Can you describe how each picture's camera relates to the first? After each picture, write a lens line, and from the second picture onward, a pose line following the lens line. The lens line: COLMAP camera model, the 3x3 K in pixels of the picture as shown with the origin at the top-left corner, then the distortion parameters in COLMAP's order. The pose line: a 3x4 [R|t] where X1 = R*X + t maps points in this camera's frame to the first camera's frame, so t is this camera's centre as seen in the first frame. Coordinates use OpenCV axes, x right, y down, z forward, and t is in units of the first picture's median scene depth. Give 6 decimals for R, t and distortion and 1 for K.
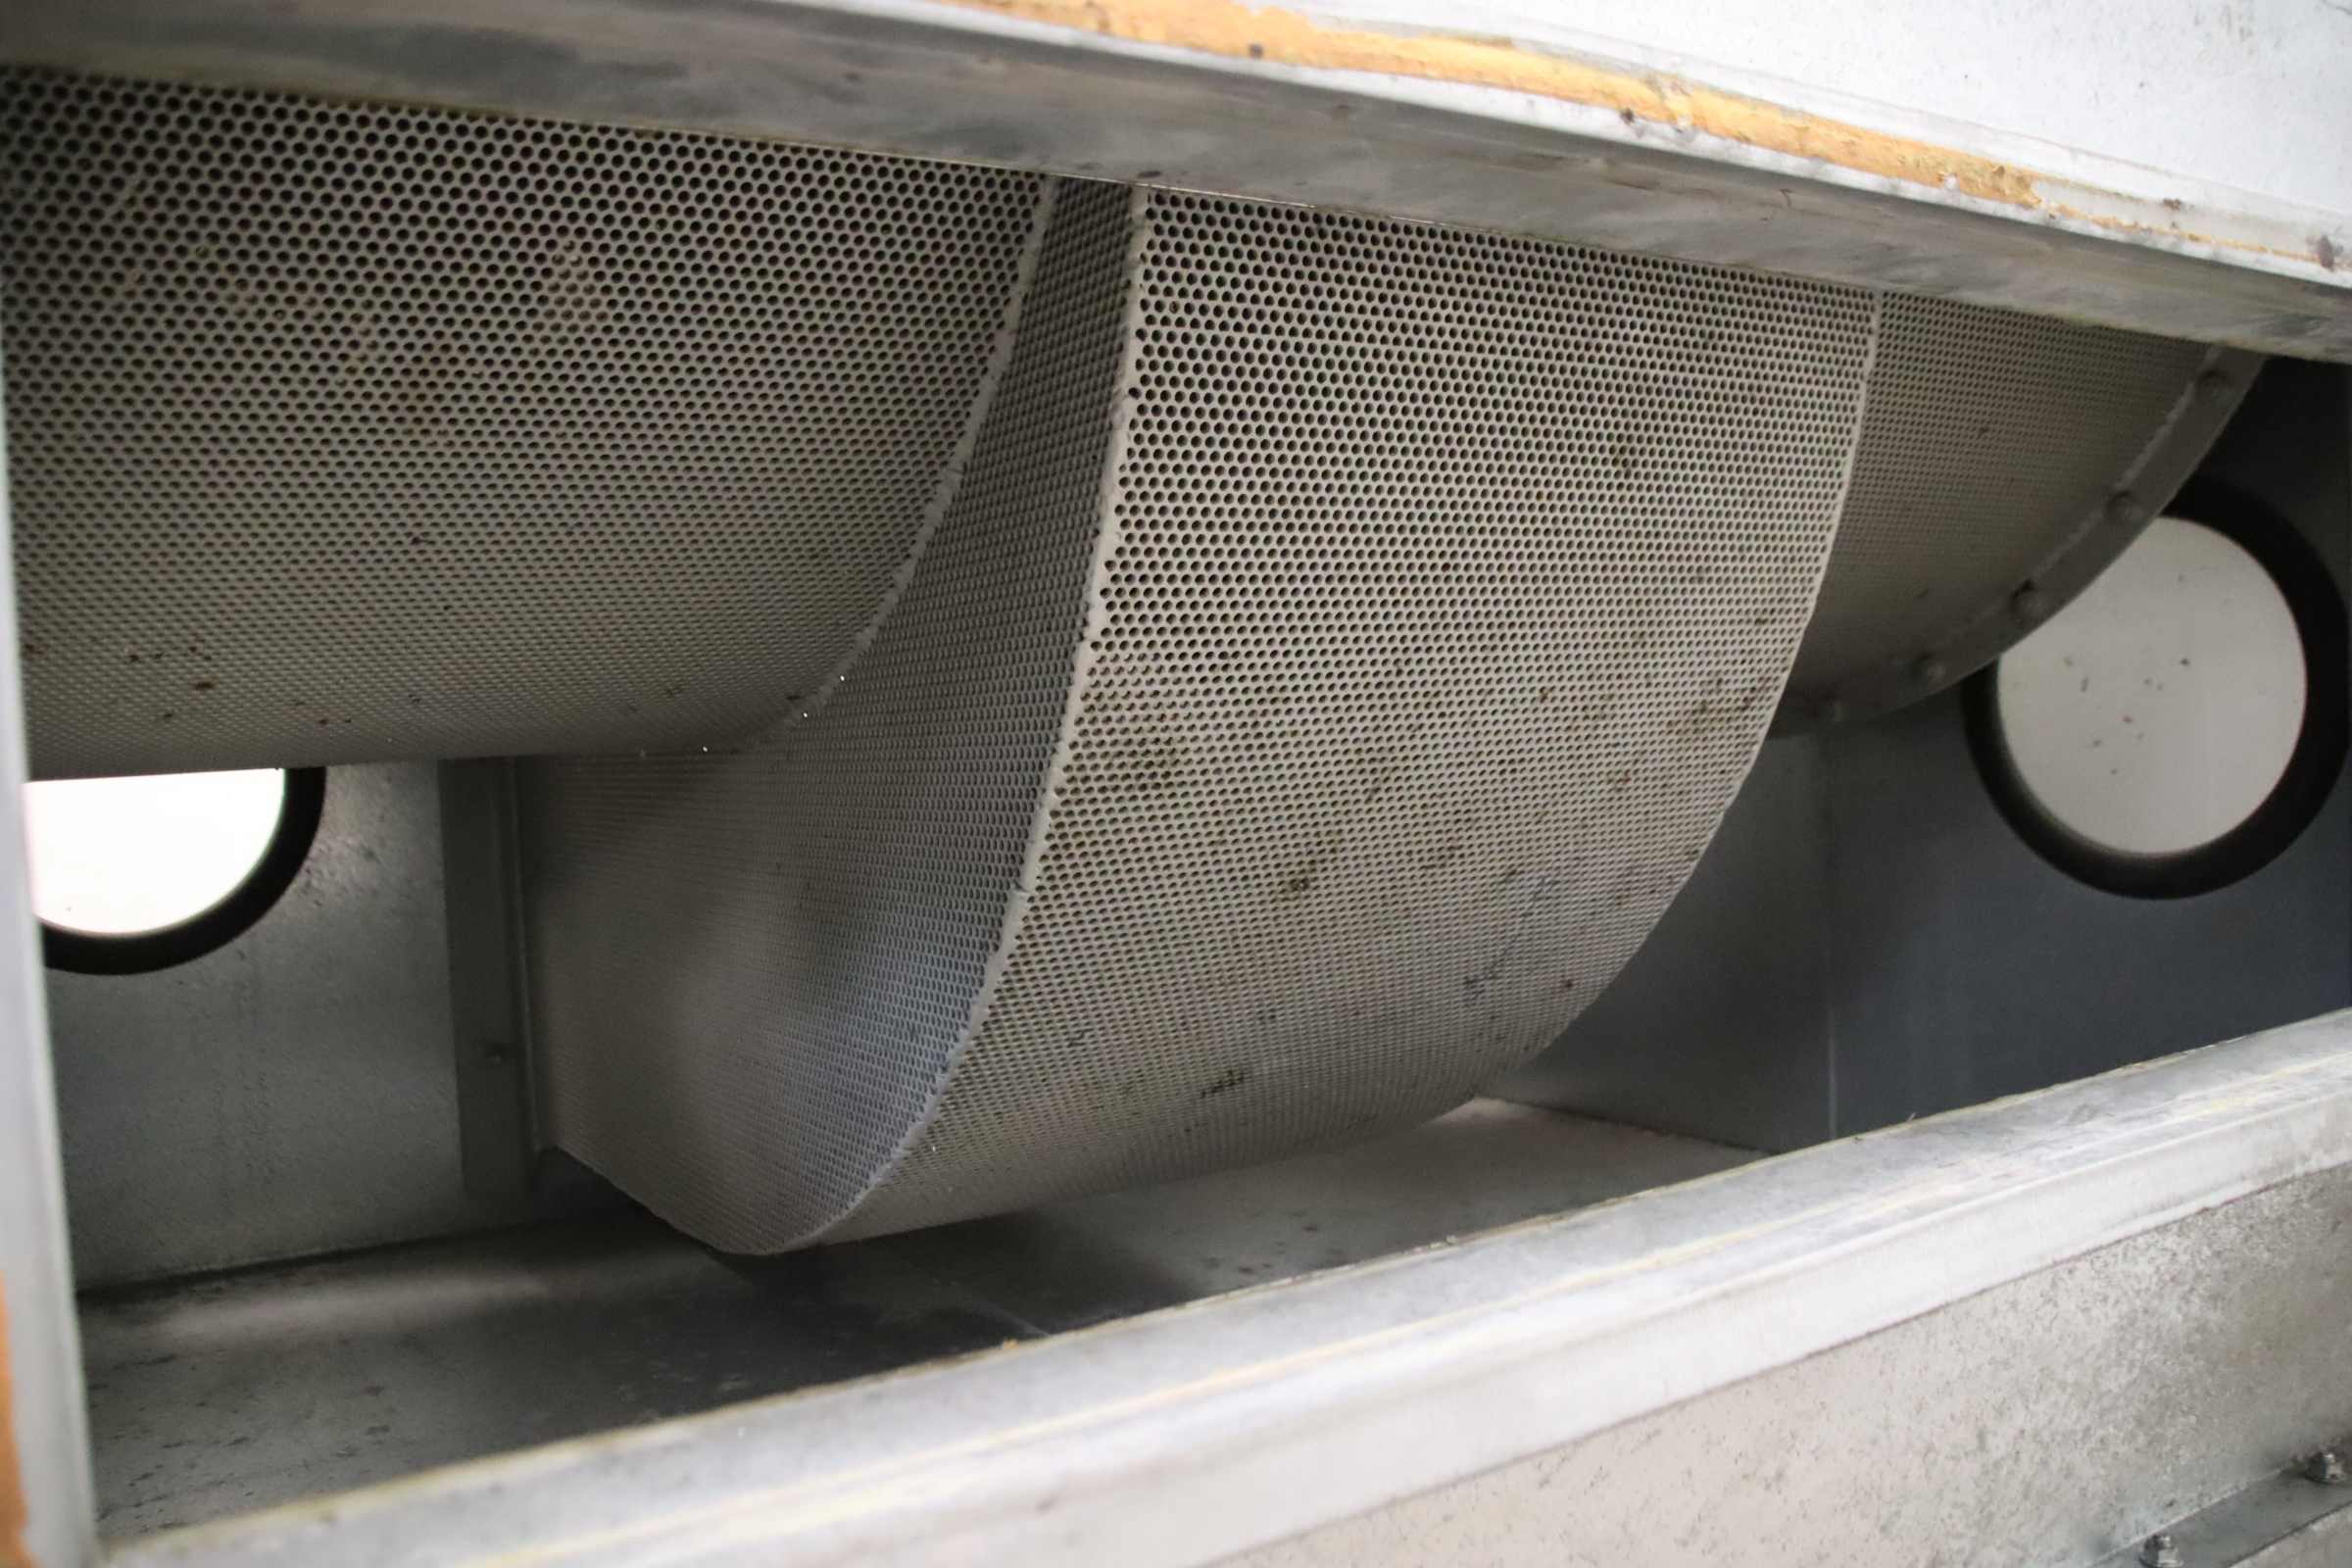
lens RADIAL K [[1973.2, 0, 1176.0], [0, 1973.2, 784.0], [0, 0, 1]] dist [-0.192912, 0.149761]
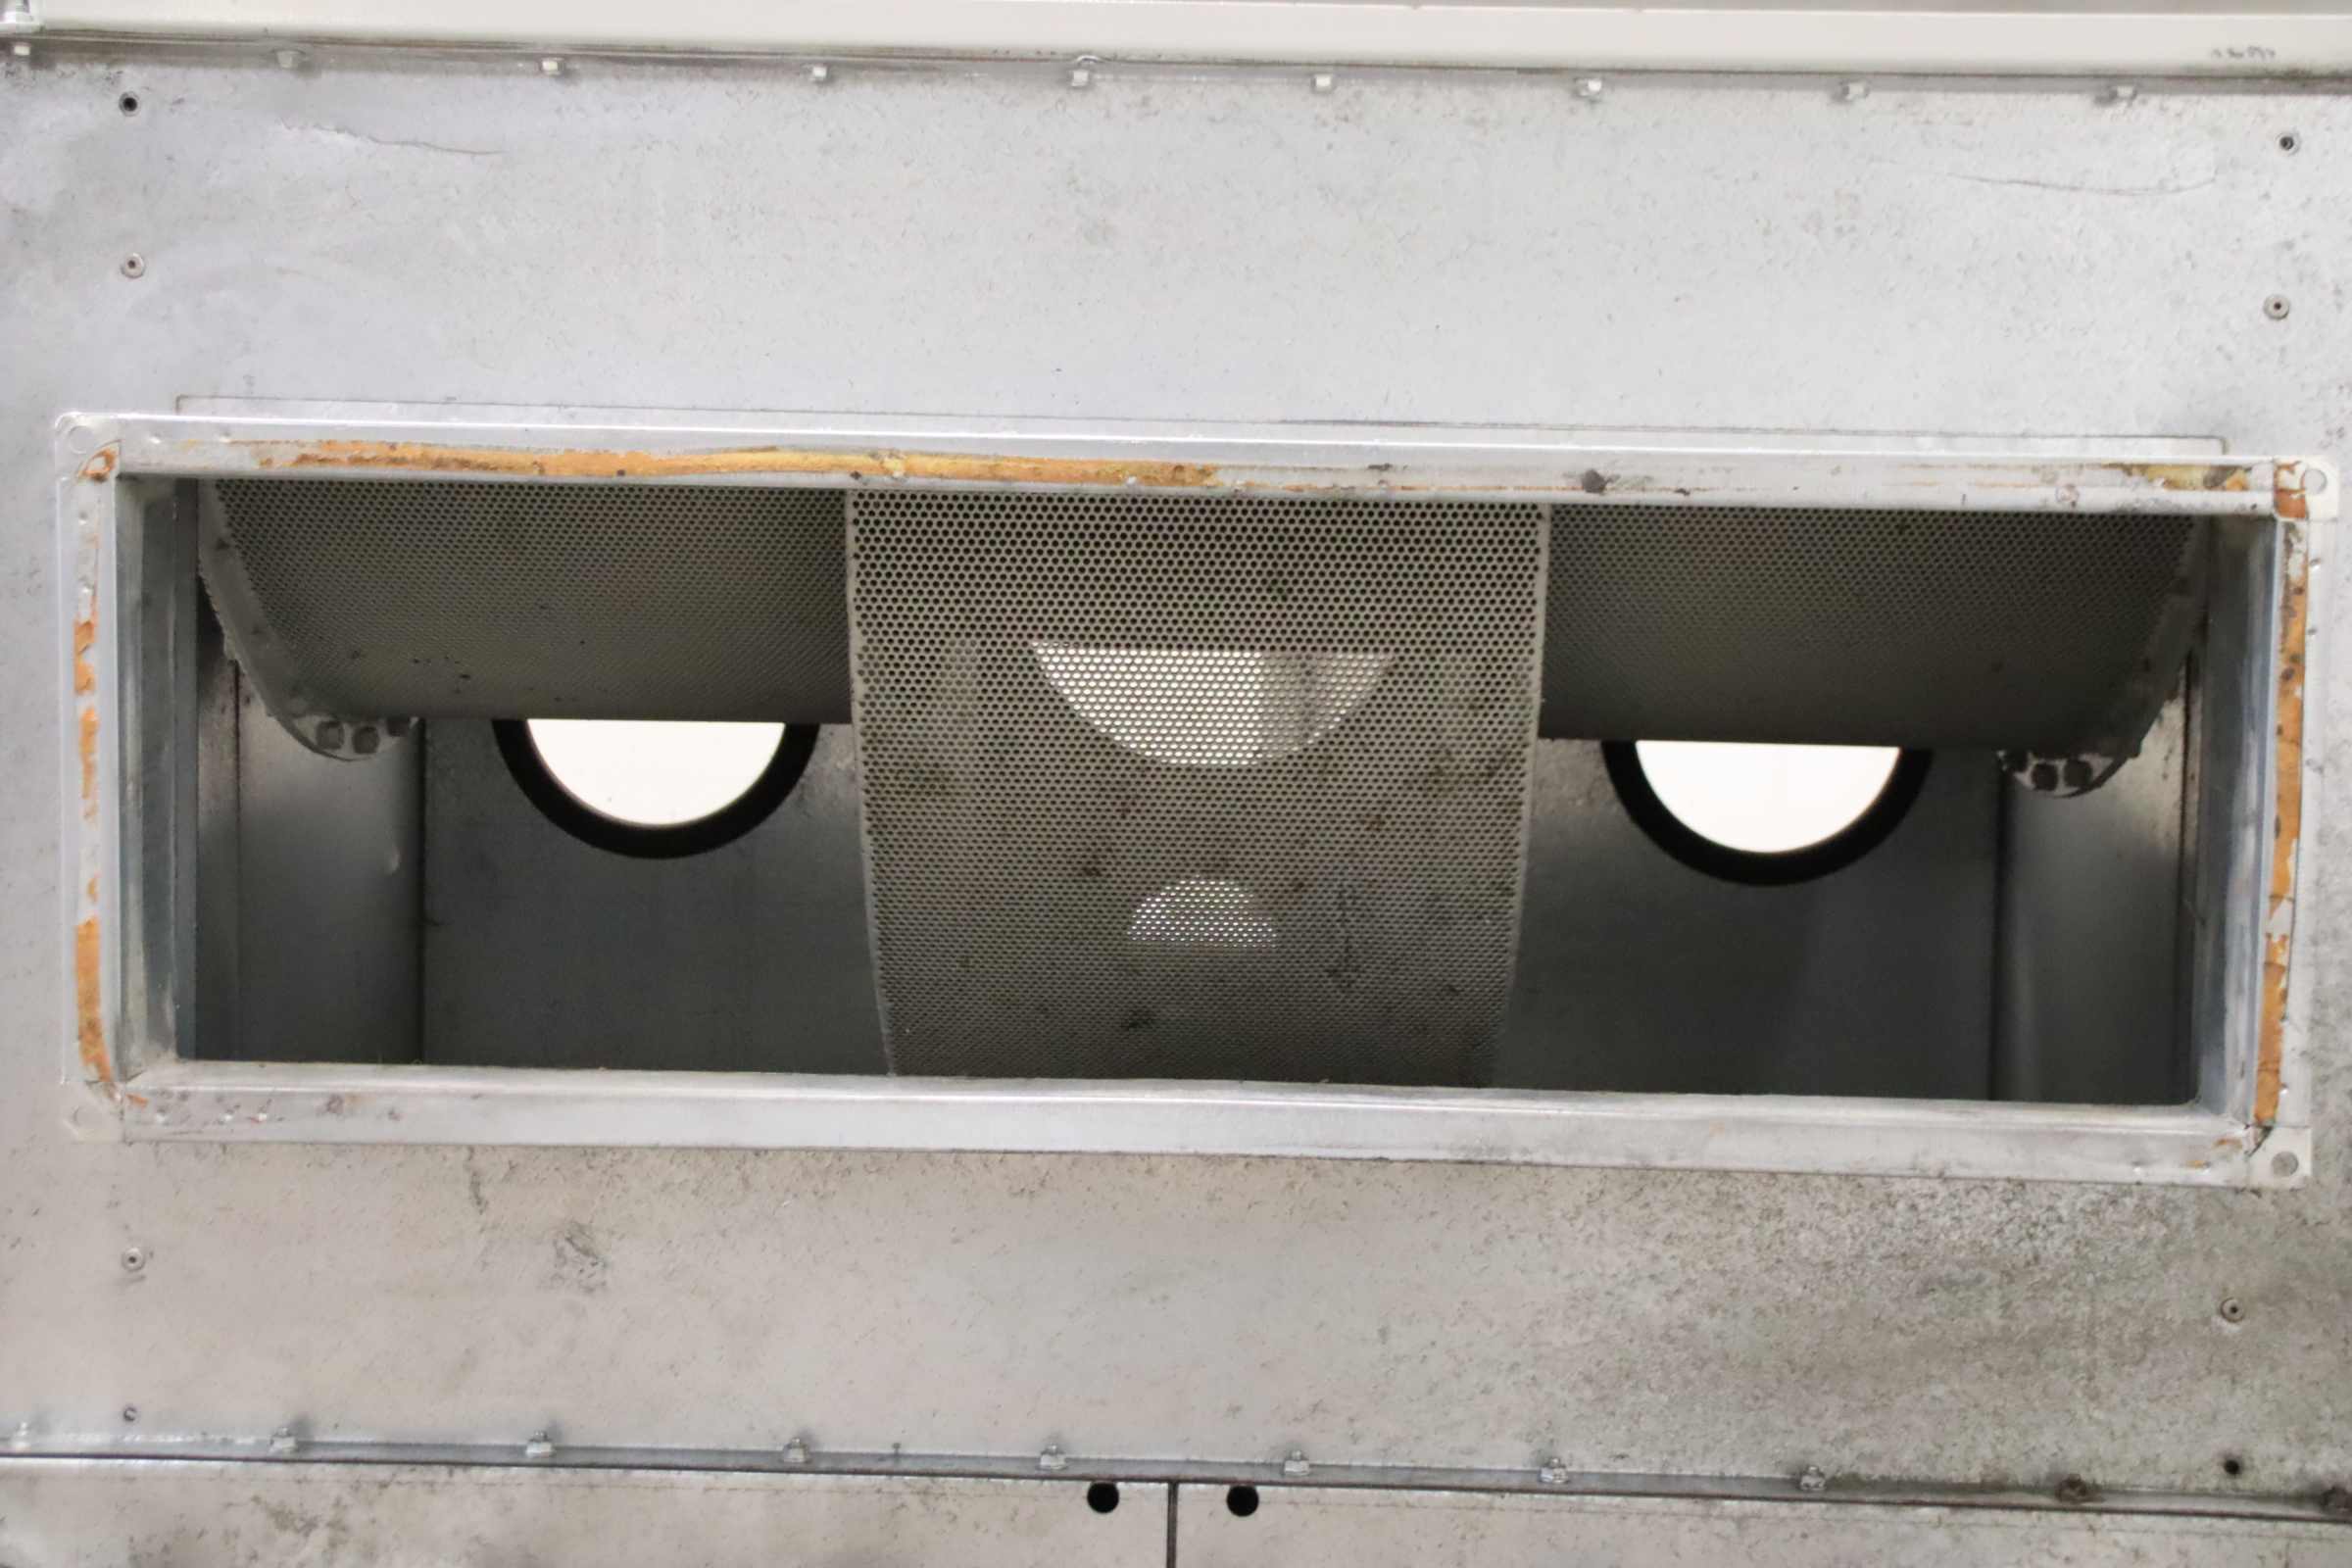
lens RADIAL K [[3487.2, 0, 1176.0], [0, 3487.2, 784.0], [0, 0, 1]] dist [0.007569, 0.004725]
pose [[0.830476, 0.096344, -0.548659, 1.769653], [-0.075809, 0.995314, 0.060029, -0.198639], [0.551872, -0.008260, 0.833888, -1.256857]]
